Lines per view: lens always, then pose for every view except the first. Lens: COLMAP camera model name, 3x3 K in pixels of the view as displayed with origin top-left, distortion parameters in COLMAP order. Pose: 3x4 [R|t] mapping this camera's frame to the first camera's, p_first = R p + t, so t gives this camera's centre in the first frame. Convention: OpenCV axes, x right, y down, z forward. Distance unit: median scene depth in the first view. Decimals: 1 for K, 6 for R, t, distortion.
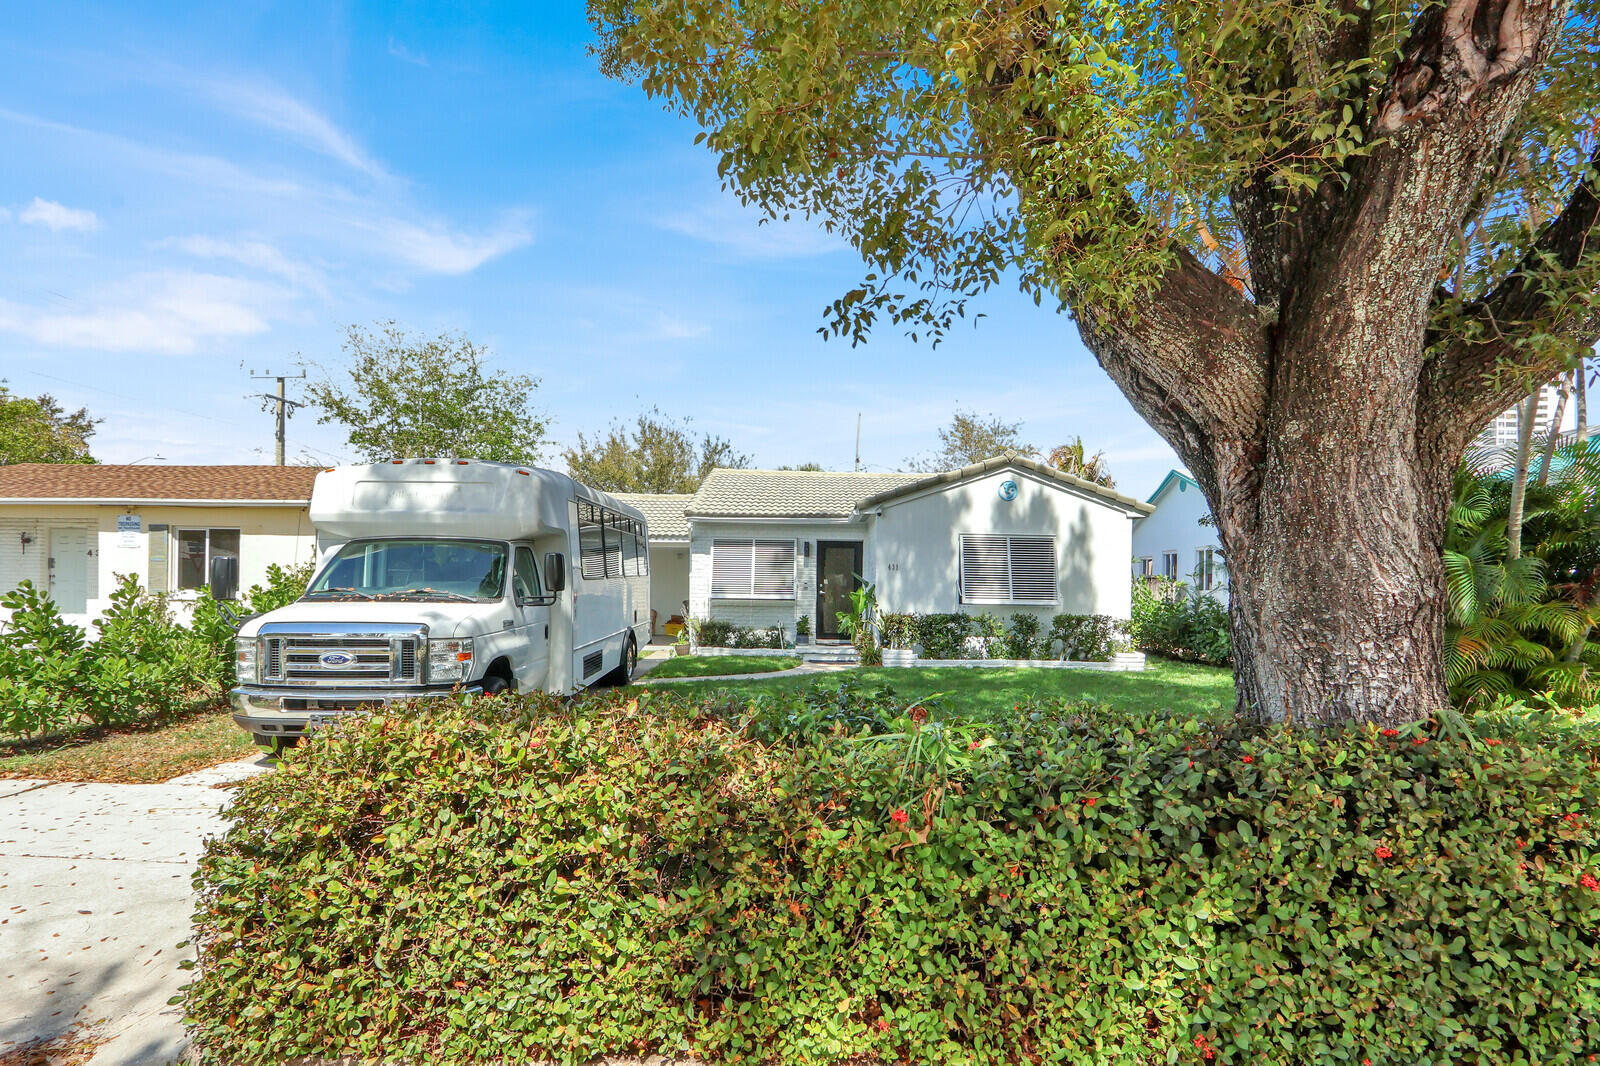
lens RADIAL K [[783.1, 0, 813.7], [0, 783.1, 541.0], [0, 0, 1]] dist [-0.001747, -0.000272]
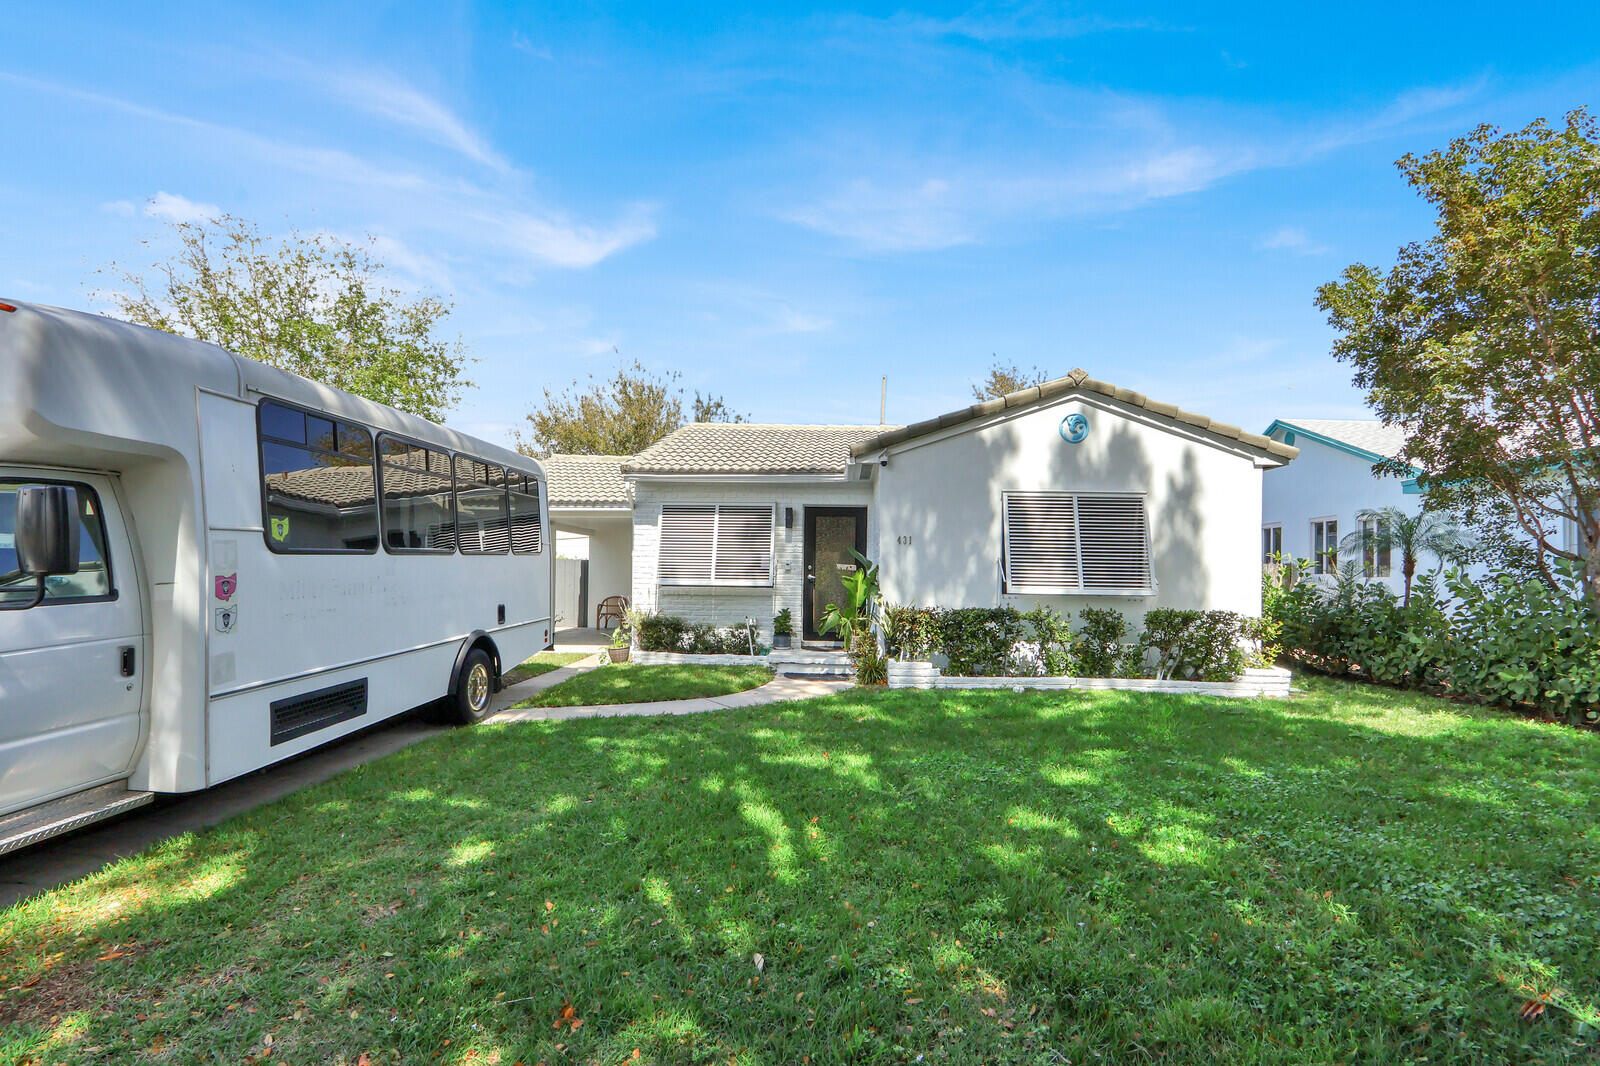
lens RADIAL K [[749.1, 0, 800.0], [0, 749.1, 533.0], [0, 0, 1]] dist [-0.000074, 0.000148]
pose [[0.997436, -0.003801, -0.071457, 0.056184], [0.004147, 0.999980, 0.004698, 0.023345], [0.071438, -0.004983, 0.997433, 0.331727]]
